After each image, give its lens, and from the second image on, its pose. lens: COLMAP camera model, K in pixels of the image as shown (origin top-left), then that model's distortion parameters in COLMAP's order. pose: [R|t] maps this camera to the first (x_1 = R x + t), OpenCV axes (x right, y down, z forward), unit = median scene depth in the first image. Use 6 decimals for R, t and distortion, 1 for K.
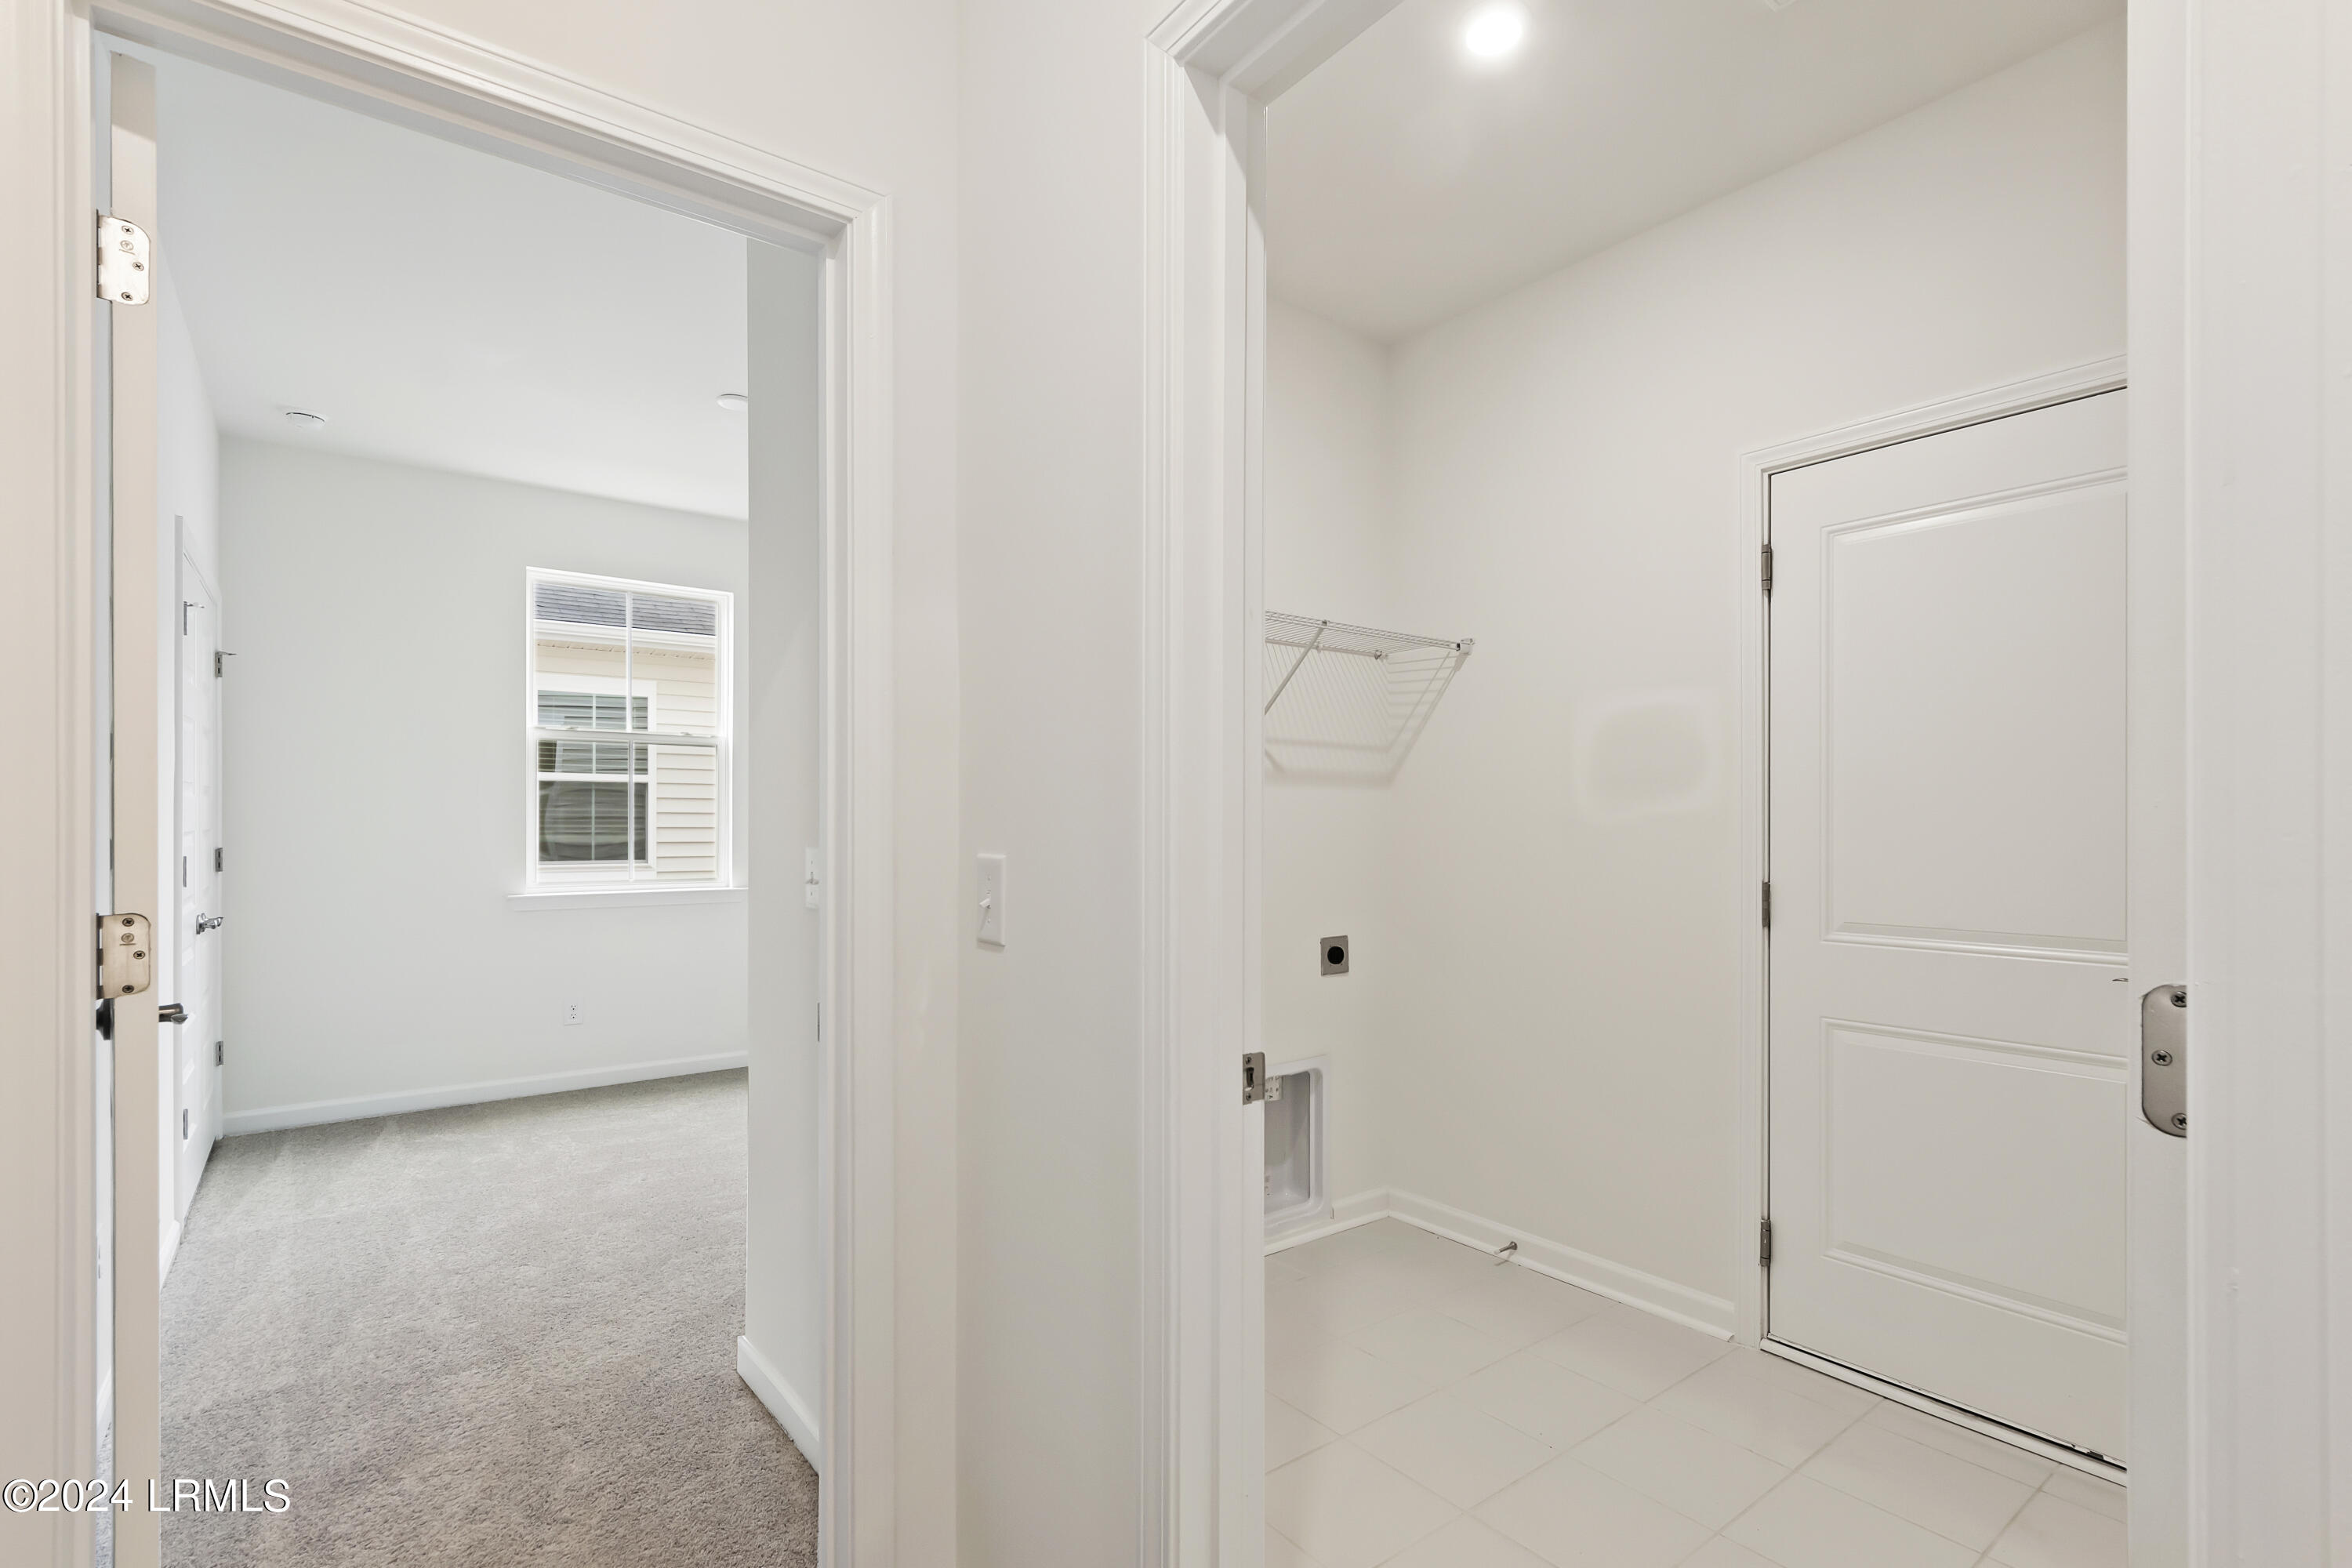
lens RADIAL K [[1125.9, 0, 1212.6], [0, 1125.9, 825.6], [0, 0, 1]] dist [-0.004066, -0.001134]
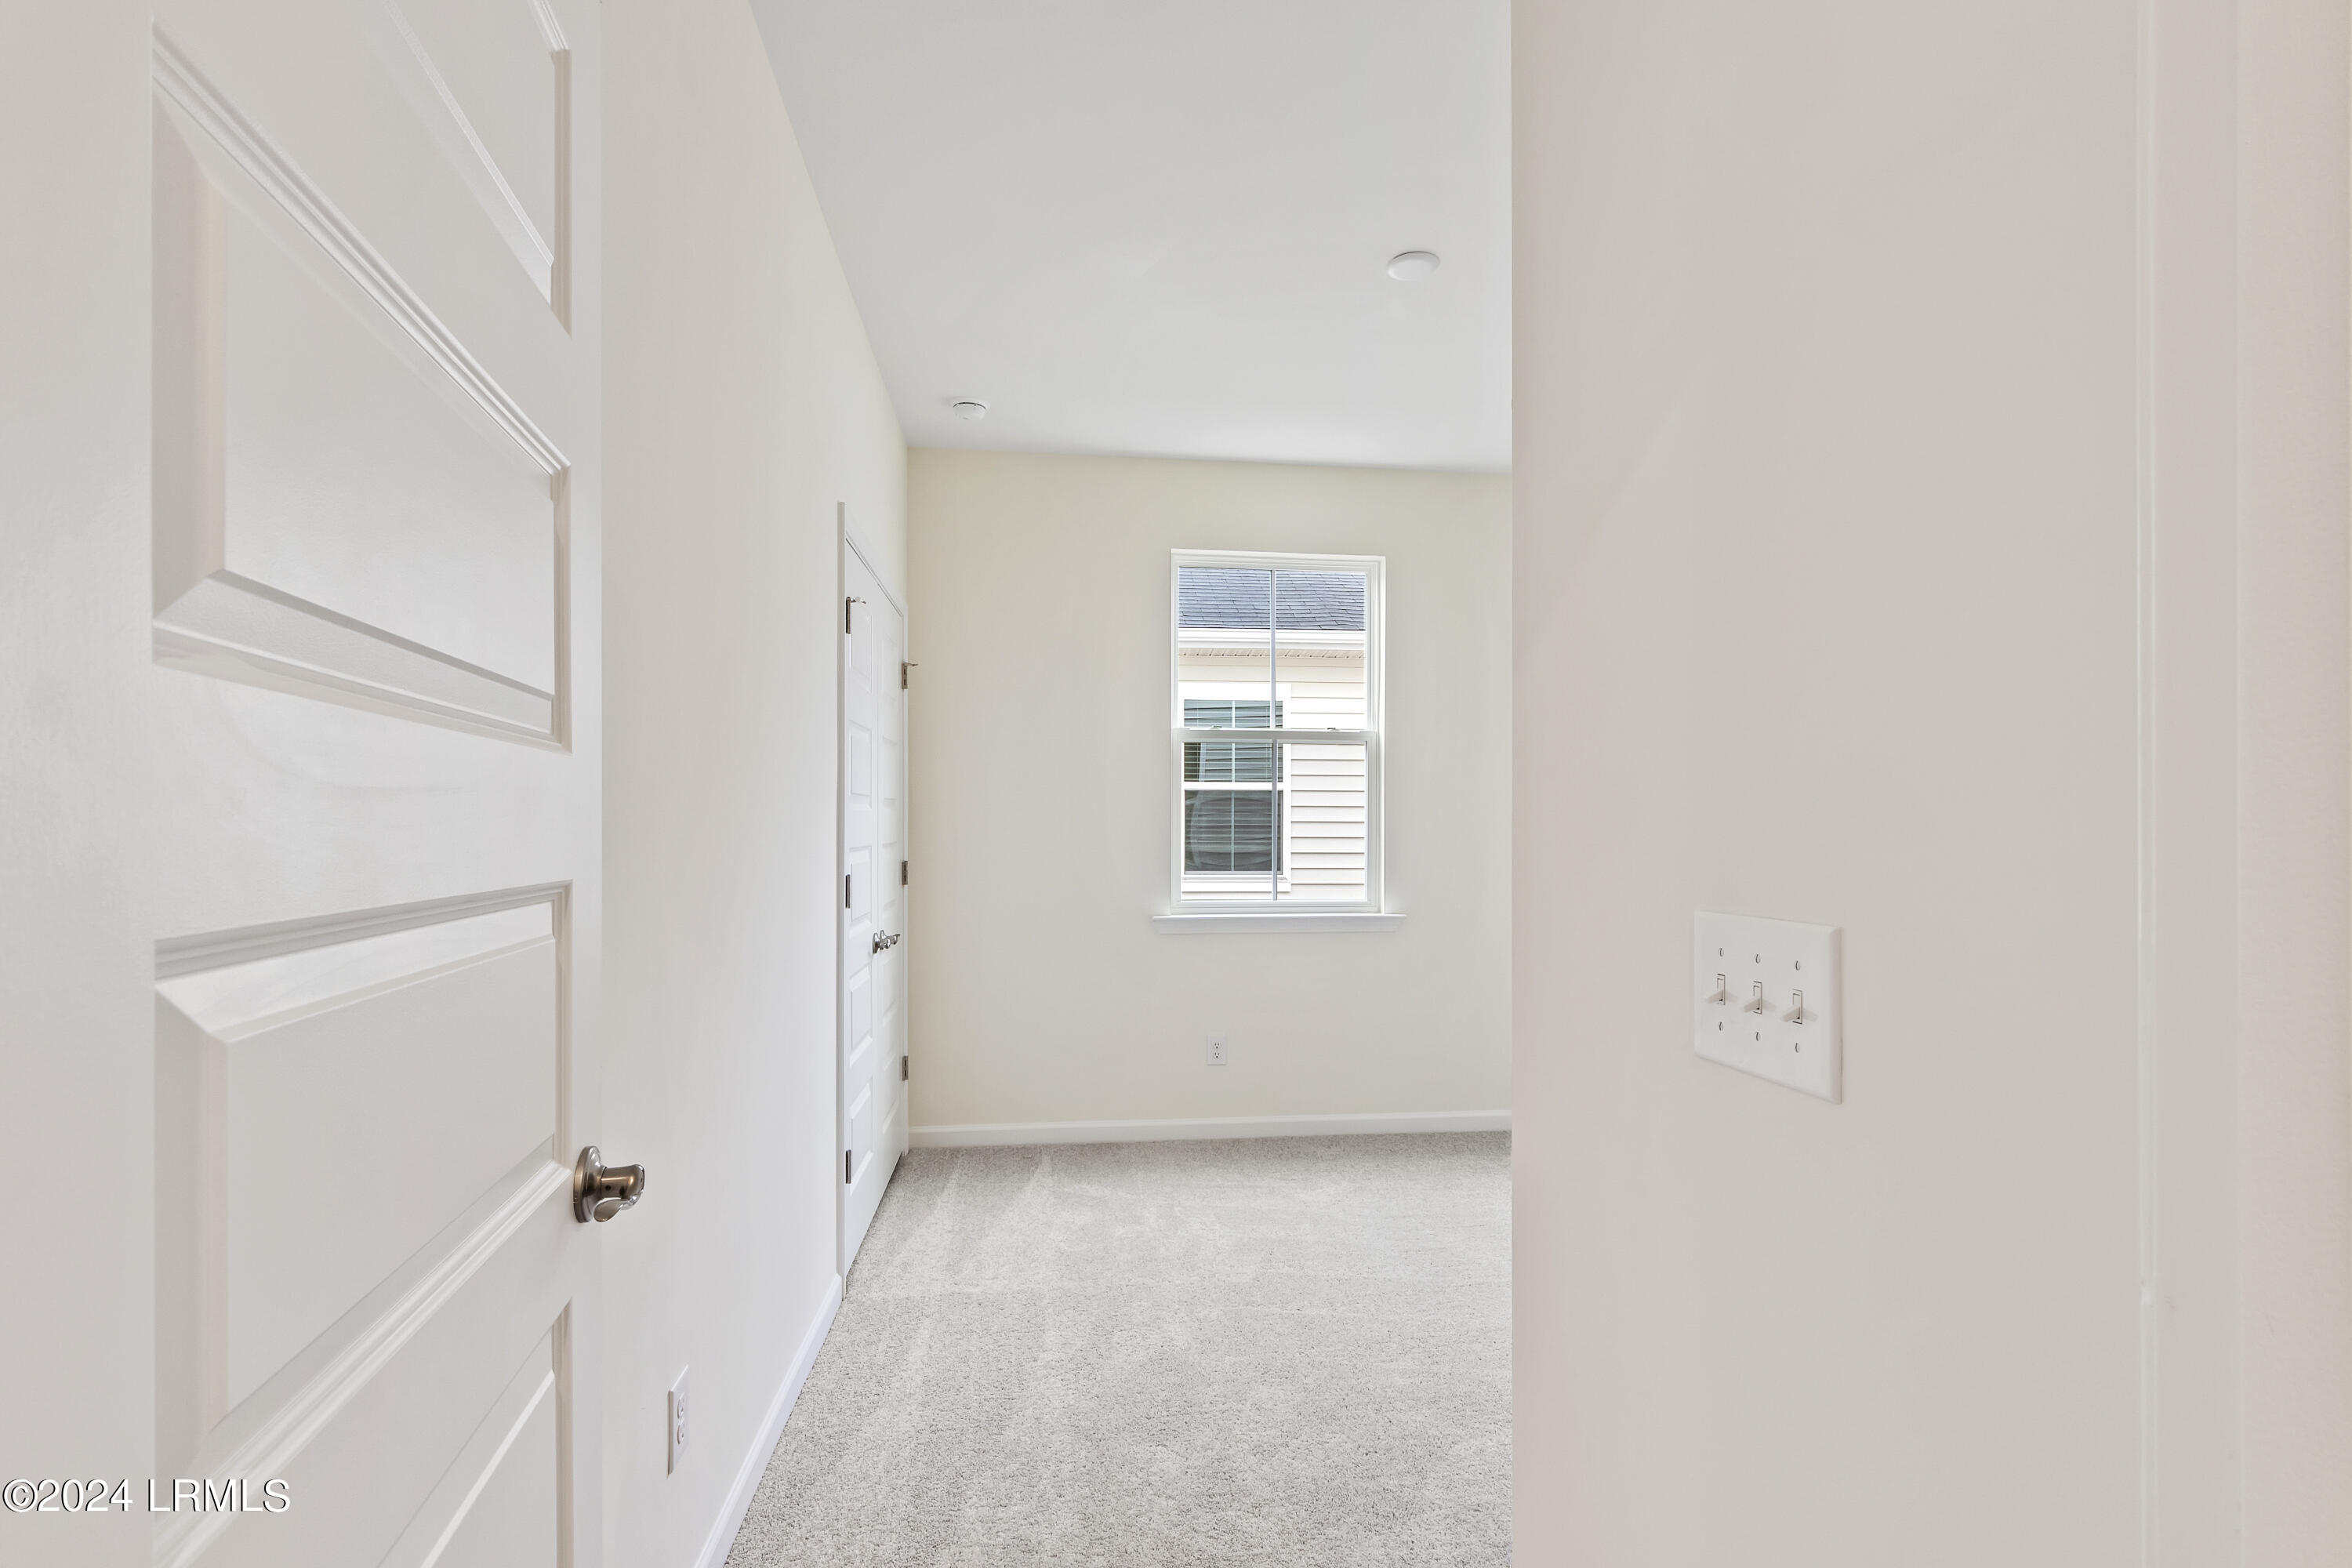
lens RADIAL K [[1125.9, 0, 1212.6], [0, 1125.9, 825.6], [0, 0, 1]] dist [-0.004066, -0.001134]
pose [[0.869365, -0.002694, -0.494164, -0.158892], [0.000079, 0.999986, -0.005312, -0.006059], [0.494171, 0.004579, 0.869353, 0.271193]]
